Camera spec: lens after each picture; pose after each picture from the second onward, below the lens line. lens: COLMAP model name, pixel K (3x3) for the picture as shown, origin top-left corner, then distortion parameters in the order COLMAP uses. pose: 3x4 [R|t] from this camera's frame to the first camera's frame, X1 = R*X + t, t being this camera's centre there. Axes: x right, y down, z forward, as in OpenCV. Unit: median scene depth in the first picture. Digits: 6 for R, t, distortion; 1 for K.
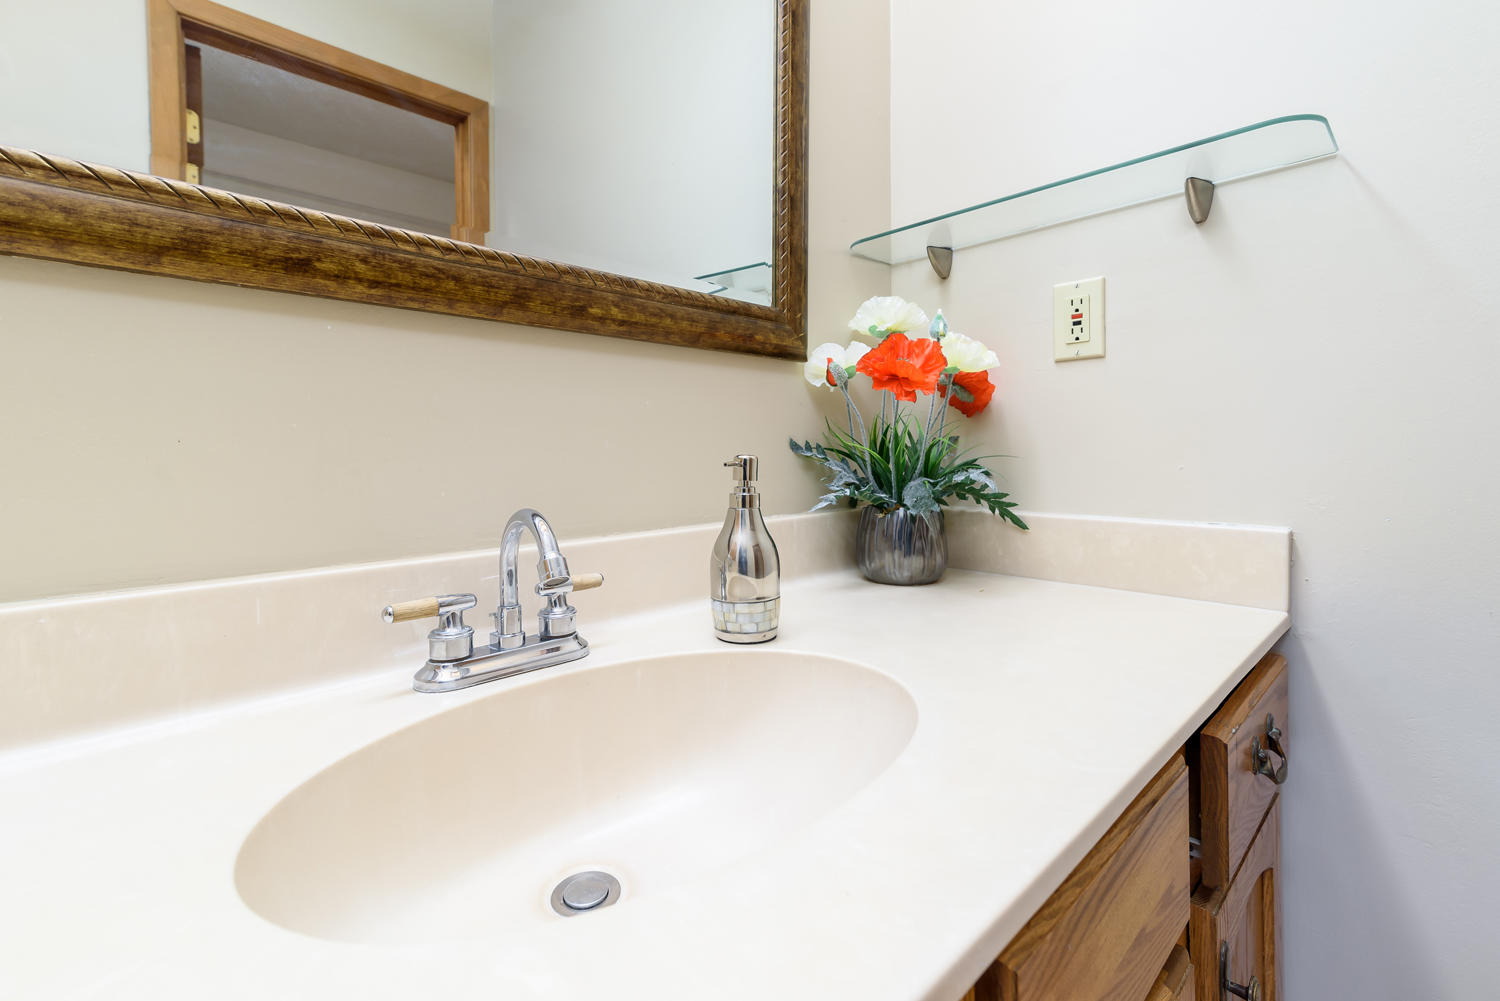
lens RADIAL K [[687.3, 0, 746.5], [0, 687.3, 448.1], [0, 0, 1]] dist [0.021244, 0.000124]
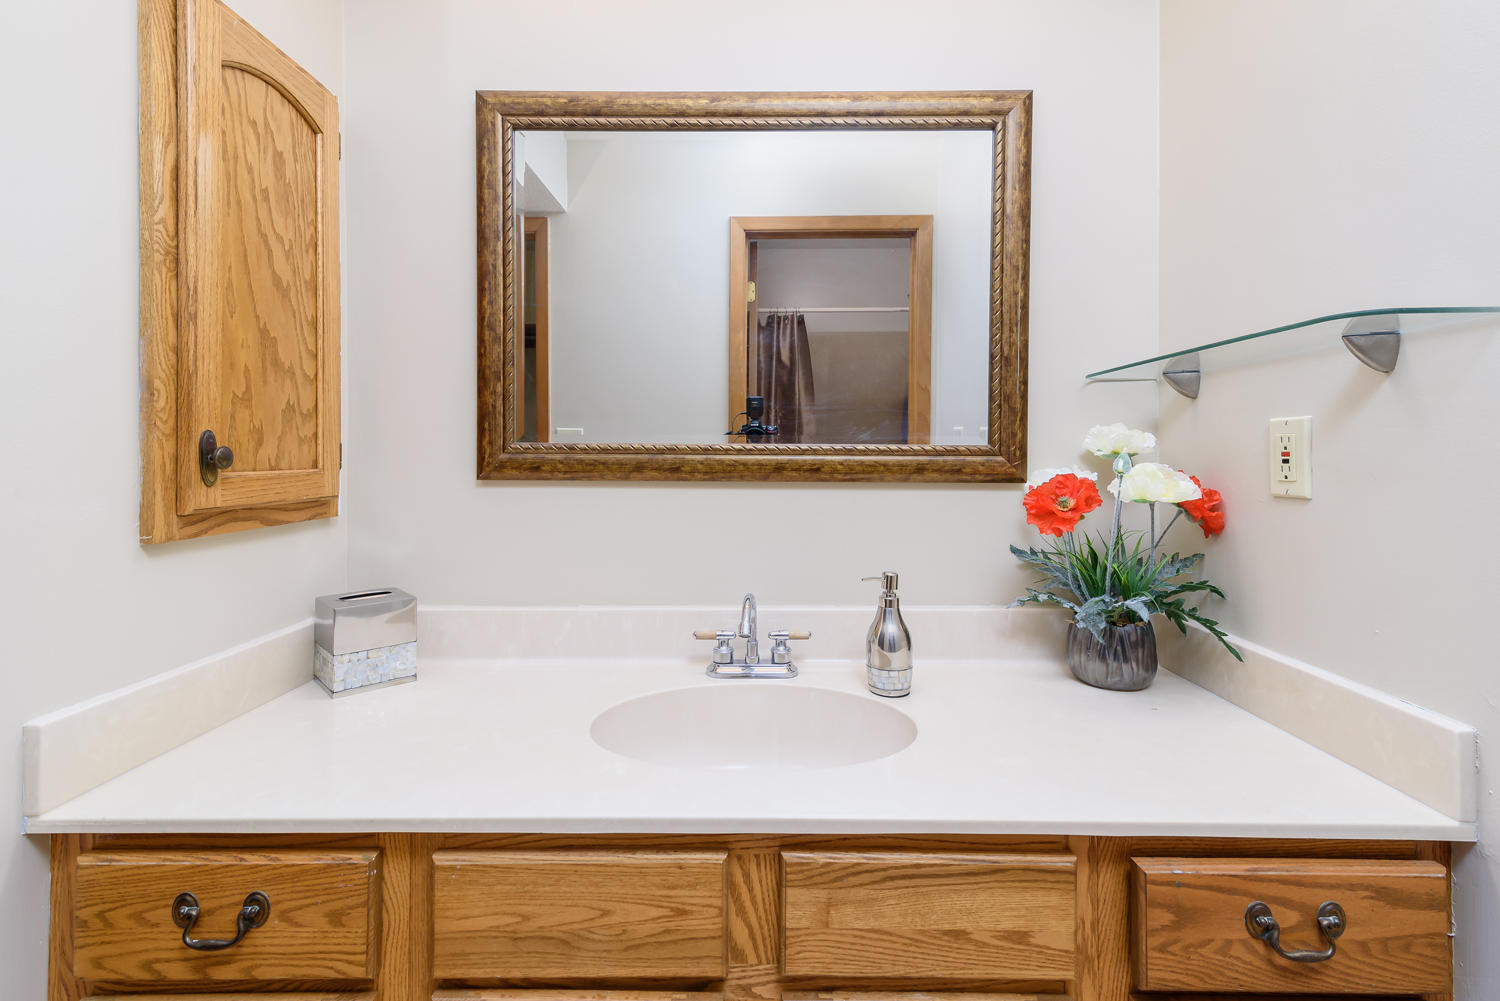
lens RADIAL K [[683.9, 0, 750.7], [0, 683.9, 434.8], [0, 0, 1]] dist [0.015349, -0.000187]
pose [[0.711254, -0.009892, -0.702865, 0.633414], [-0.006833, 0.999756, -0.020985, -0.194280], [0.702902, 0.019728, 0.711013, -0.234829]]
